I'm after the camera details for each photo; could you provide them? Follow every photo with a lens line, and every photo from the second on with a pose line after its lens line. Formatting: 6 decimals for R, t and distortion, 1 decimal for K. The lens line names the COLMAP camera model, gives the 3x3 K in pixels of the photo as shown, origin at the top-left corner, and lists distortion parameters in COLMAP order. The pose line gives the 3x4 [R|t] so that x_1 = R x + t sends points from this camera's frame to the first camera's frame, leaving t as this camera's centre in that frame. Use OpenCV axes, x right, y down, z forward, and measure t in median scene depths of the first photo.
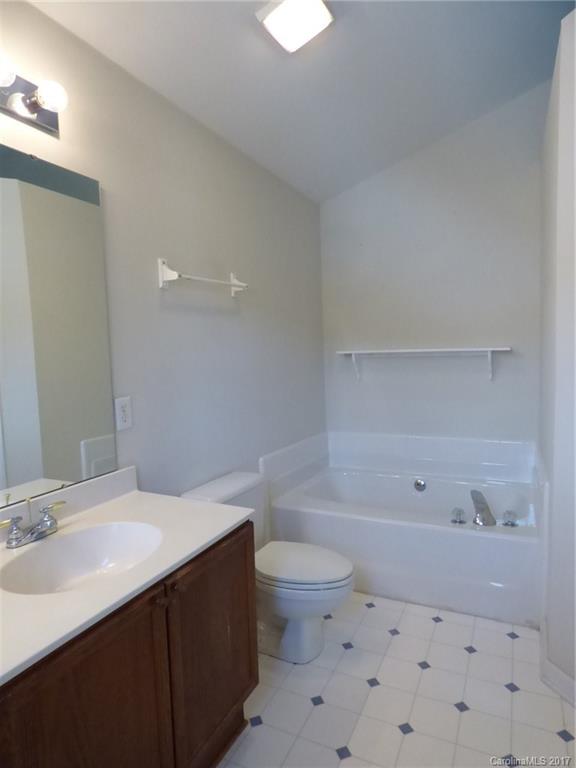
lens RADIAL K [[462.1, 0, 287.8], [0, 462.1, 385.9], [0, 0, 1]] dist [-0.012015, -0.012590]
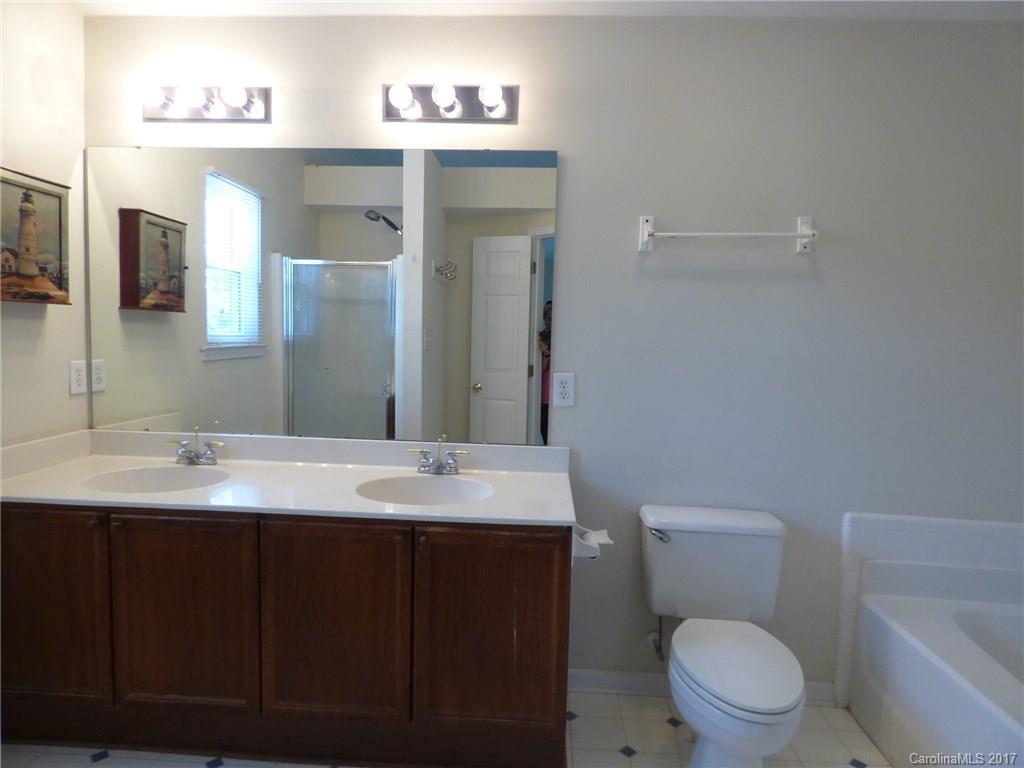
lens RADIAL K [[616.2, 0, 514.3], [0, 616.2, 381.3], [0, 0, 1]] dist [-0.012015, -0.012590]
pose [[0.395236, 0.104960, -0.912563, 0.682427], [-0.117480, 0.991068, 0.063108, -0.022395], [0.911036, 0.082265, 0.404037, 0.358550]]
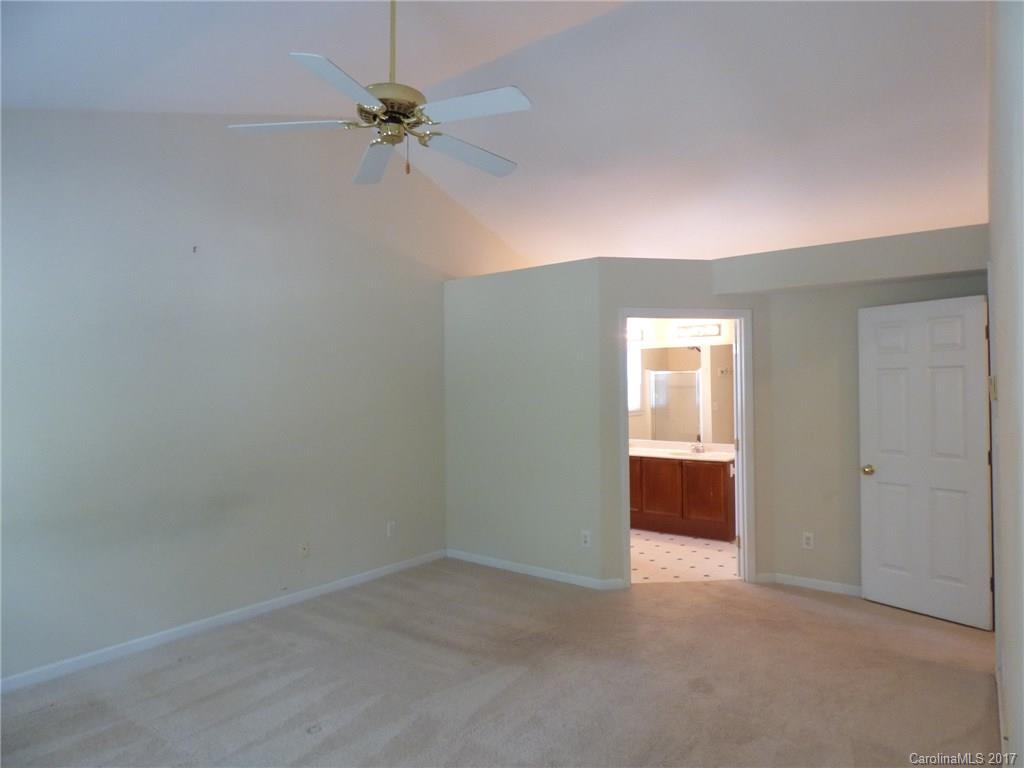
lens RADIAL K [[616.2, 0, 512.3], [0, 616.2, 383.5], [0, 0, 1]] dist [-0.012015, -0.012590]
pose [[-0.187026, 0.013125, -0.982267, 3.326756], [-0.072392, 0.997008, 0.027106, -0.174683], [0.979684, 0.076178, -0.185516, 0.296824]]
